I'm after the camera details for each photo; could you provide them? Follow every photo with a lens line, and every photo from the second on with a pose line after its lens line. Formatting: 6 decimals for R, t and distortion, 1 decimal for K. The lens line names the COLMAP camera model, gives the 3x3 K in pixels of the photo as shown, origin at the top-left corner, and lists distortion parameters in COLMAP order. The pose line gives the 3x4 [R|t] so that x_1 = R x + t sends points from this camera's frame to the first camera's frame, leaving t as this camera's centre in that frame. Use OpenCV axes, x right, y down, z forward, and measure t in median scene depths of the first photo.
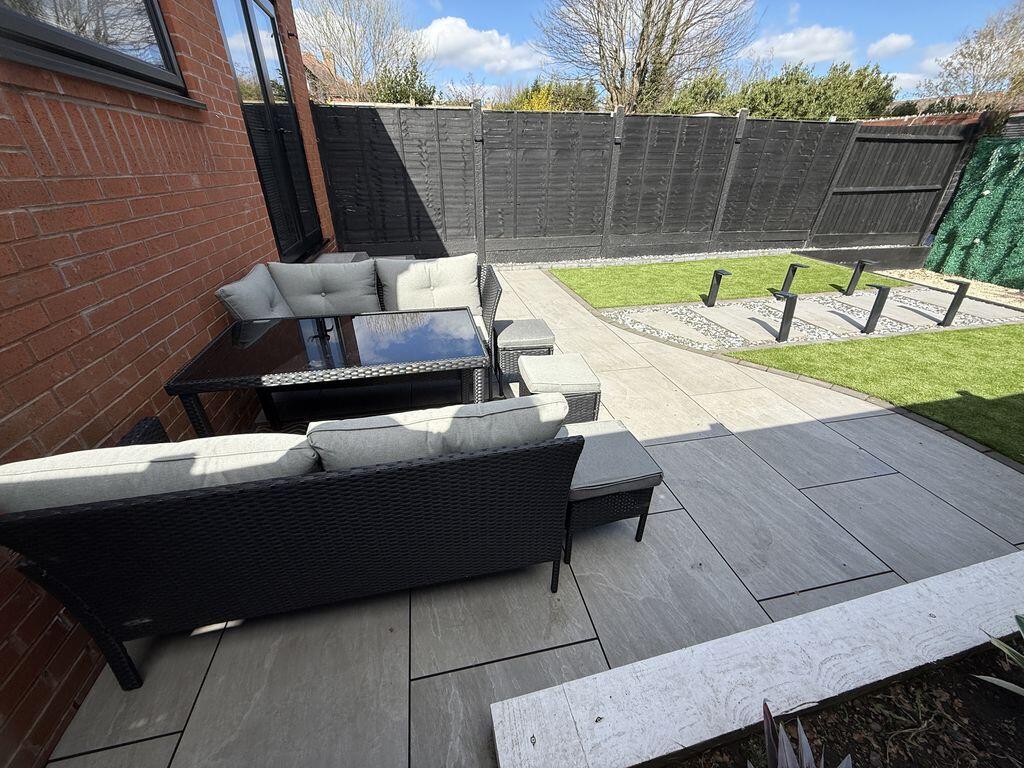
lens RADIAL K [[406.4, 0, 513.5], [0, 406.4, 384.8], [0, 0, 1]] dist [0.002811, -0.000940]
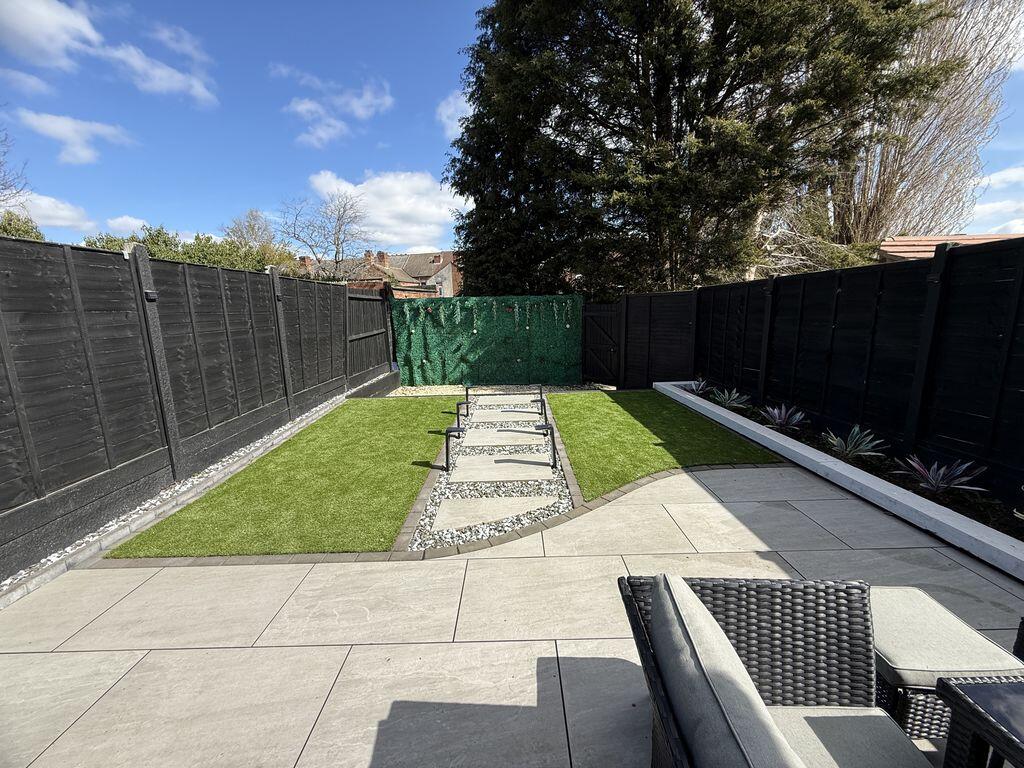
lens RADIAL K [[406.4, 0, 512.1], [0, 406.4, 381.3], [0, 0, 1]] dist [0.002811, -0.000940]
pose [[0.213553, -0.187685, 0.958733, -0.207448], [0.497463, 0.865502, 0.058627, -0.264150], [-0.840789, 0.464414, 0.278197, 0.447117]]
